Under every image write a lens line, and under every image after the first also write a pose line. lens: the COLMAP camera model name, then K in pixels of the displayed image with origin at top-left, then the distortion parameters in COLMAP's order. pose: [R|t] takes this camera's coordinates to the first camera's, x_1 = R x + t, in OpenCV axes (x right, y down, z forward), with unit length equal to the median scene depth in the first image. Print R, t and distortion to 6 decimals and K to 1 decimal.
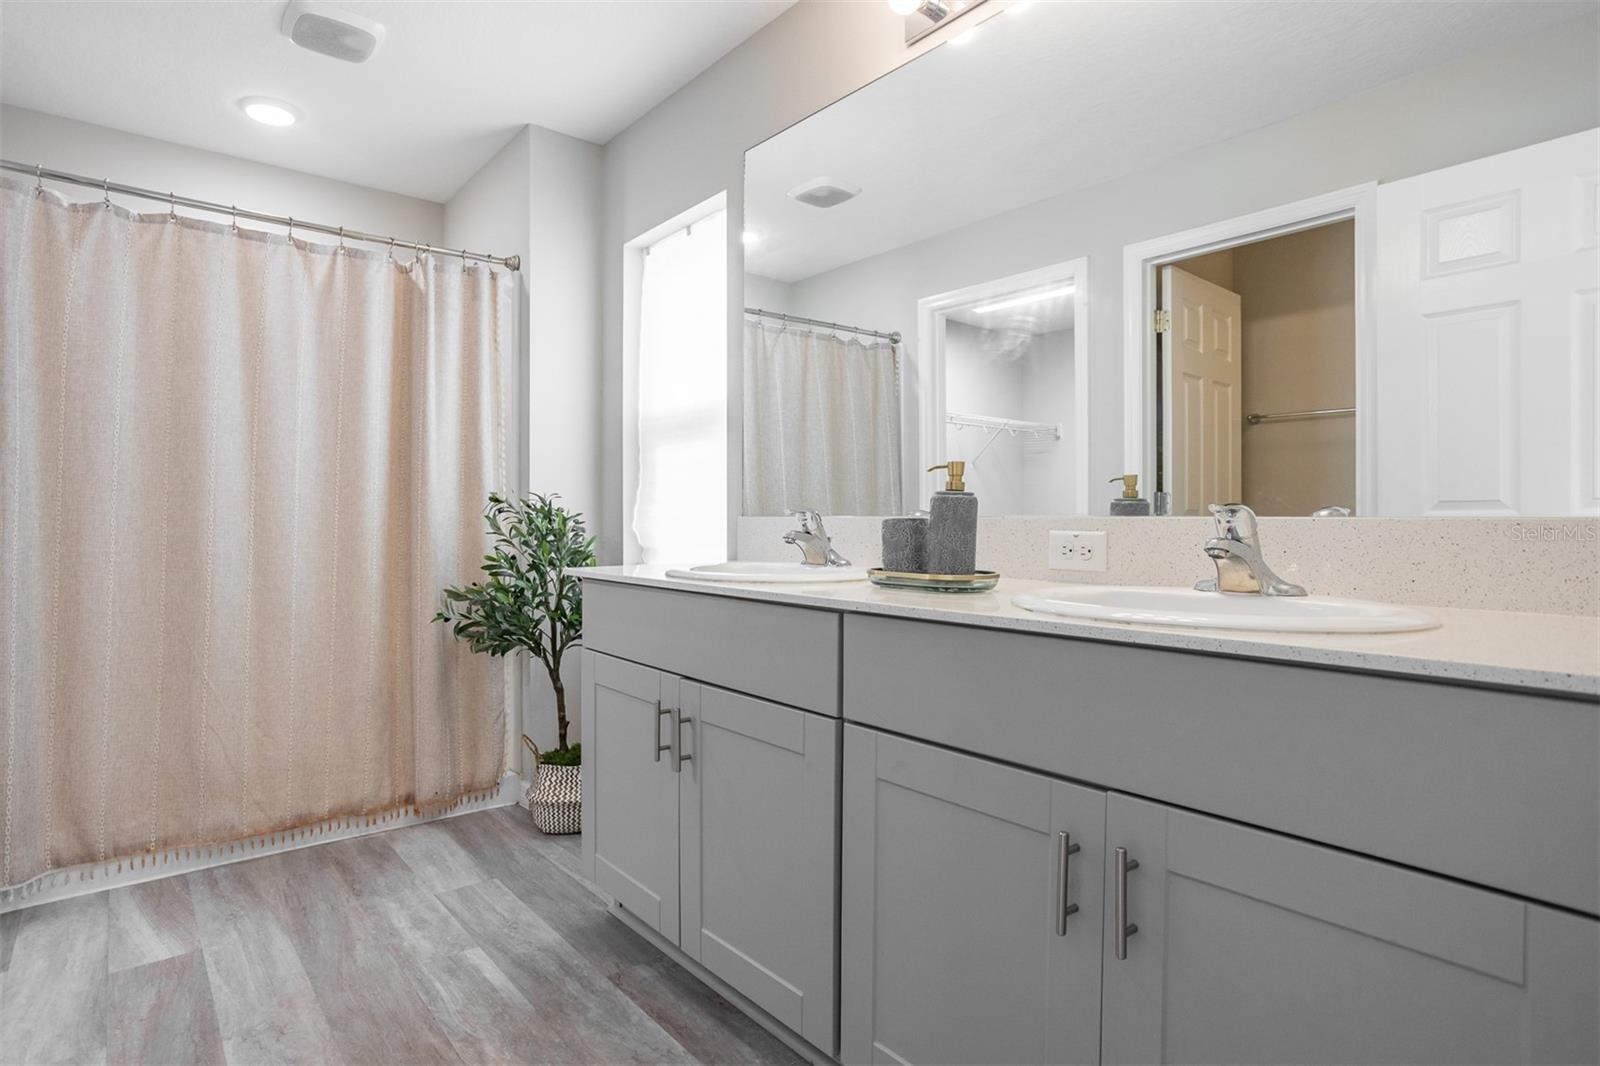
lens RADIAL K [[860.3, 0, 763.6], [0, 860.3, 521.7], [0, 0, 1]] dist [-0.049209, 0.040463]
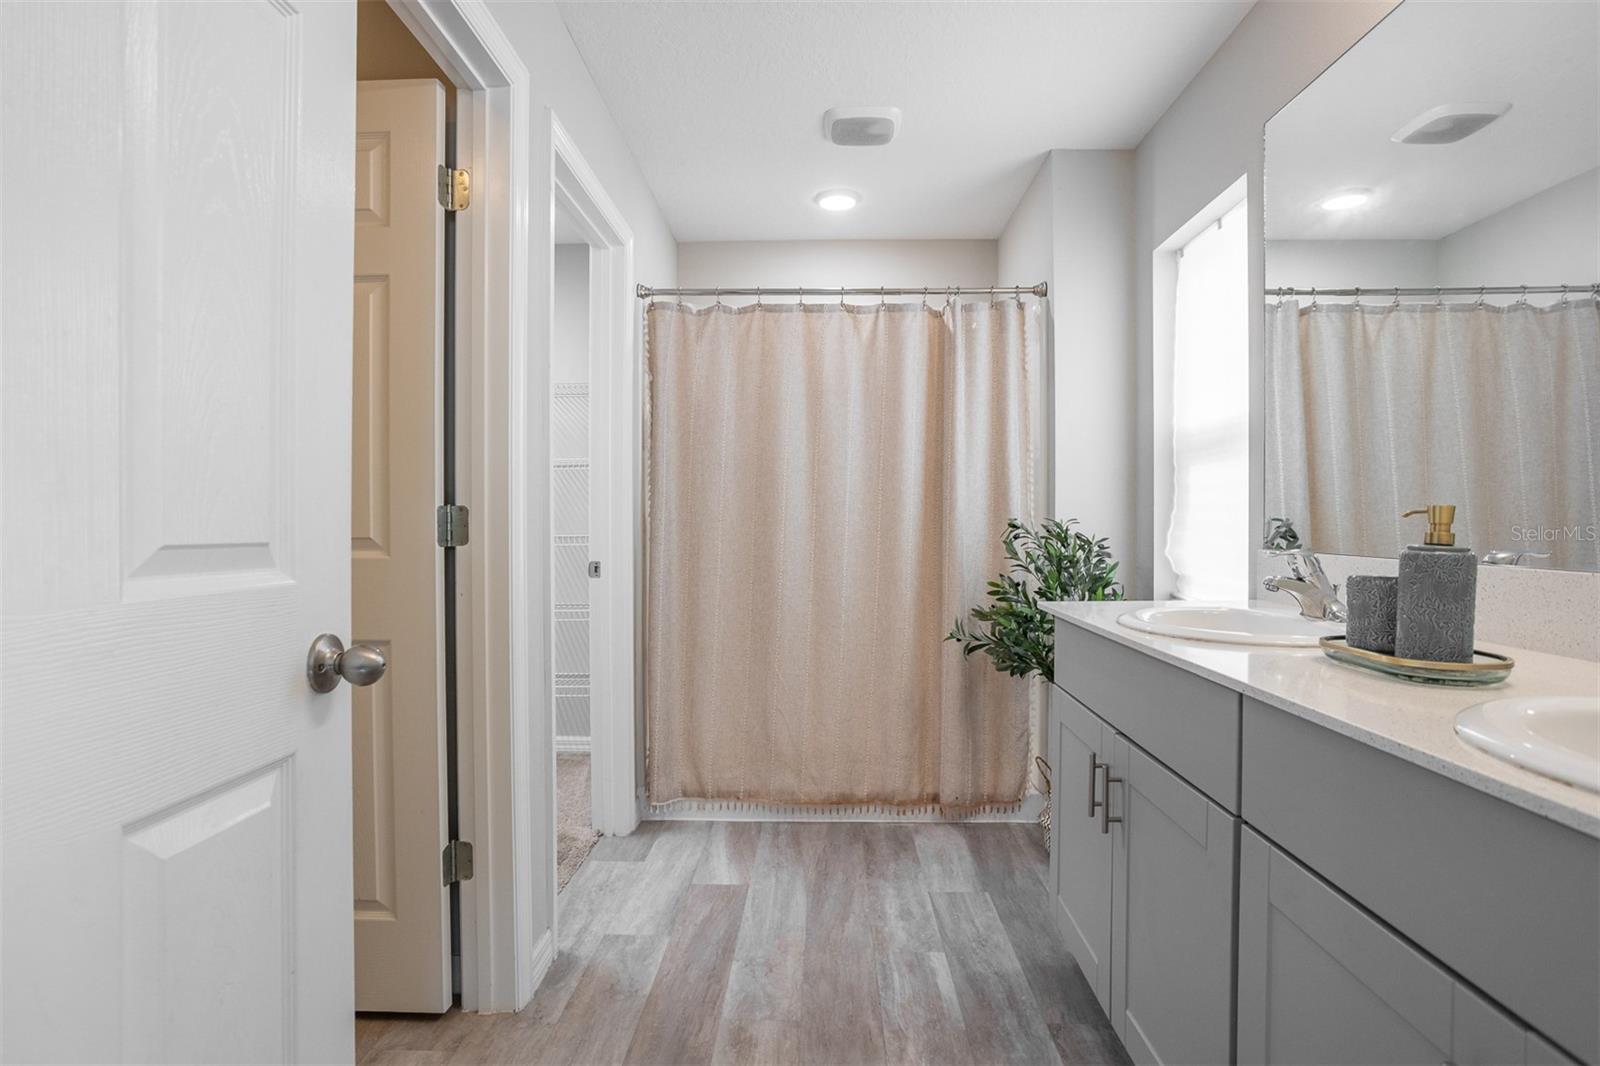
lens RADIAL K [[853.2, 0, 799.9], [0, 853.2, 524.0], [0, 0, 1]] dist [-0.052350, 0.042246]
pose [[0.768872, 0.004123, -0.639390, 0.154751], [-0.002819, 0.999991, 0.003059, -0.032223], [0.639397, -0.000550, 0.768877, 0.051174]]
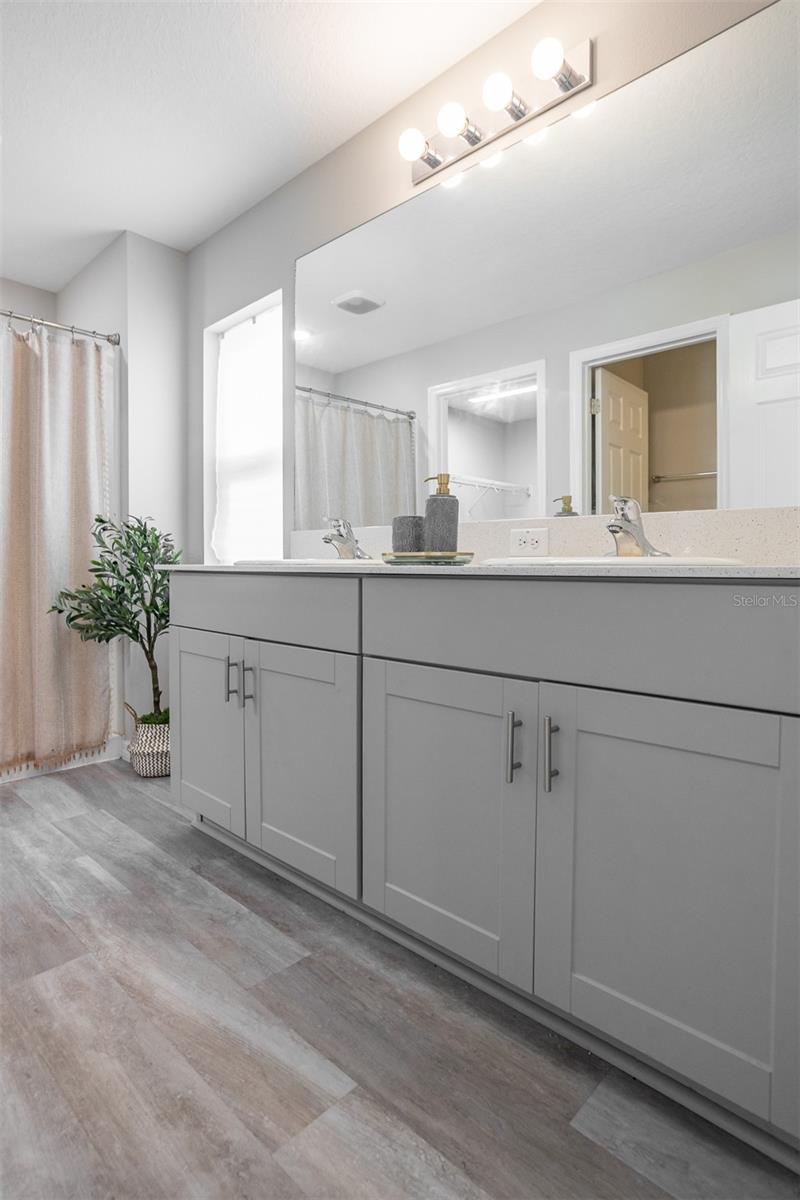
lens RADIAL K [[639.9, 0, 422.1], [0, 639.9, 574.1], [0, 0, 1]] dist [-0.052350, 0.042246]
pose [[0.987300, -0.004848, 0.158793, 0.013426], [0.003007, 0.999925, 0.011833, 0.047870], [-0.158839, -0.011205, 0.987241, -0.017406]]
